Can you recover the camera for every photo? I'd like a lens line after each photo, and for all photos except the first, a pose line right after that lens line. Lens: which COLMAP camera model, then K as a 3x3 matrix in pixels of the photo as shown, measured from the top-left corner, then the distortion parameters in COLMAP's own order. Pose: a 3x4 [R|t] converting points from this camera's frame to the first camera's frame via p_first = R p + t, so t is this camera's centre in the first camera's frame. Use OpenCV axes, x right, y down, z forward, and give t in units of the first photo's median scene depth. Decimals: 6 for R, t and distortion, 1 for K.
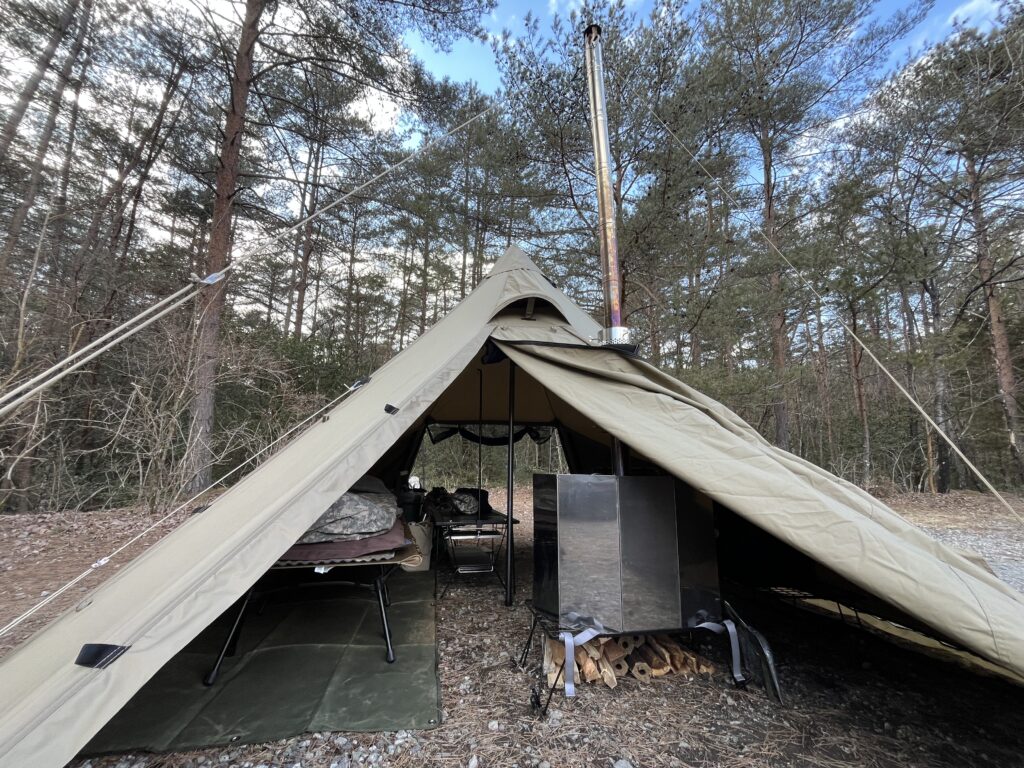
lens RADIAL K [[414.4, 0, 511.3], [0, 414.4, 380.4], [0, 0, 1]] dist [-0.013406, -0.000326]
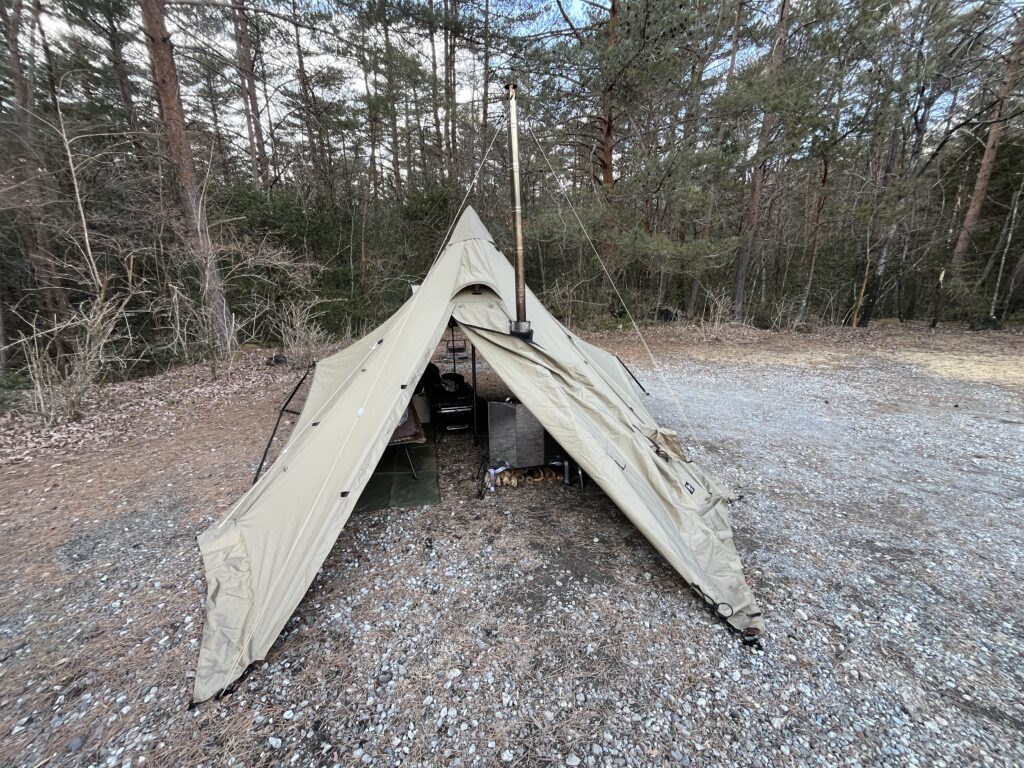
lens RADIAL K [[414.4, 0, 512.7], [0, 414.4, 382.4], [0, 0, 1]] dist [-0.013406, -0.000326]
pose [[0.999386, -0.030506, 0.017231, 0.196405], [0.020329, 0.905454, 0.423957, -0.706258], [-0.028535, -0.423347, 0.905518, -0.787981]]
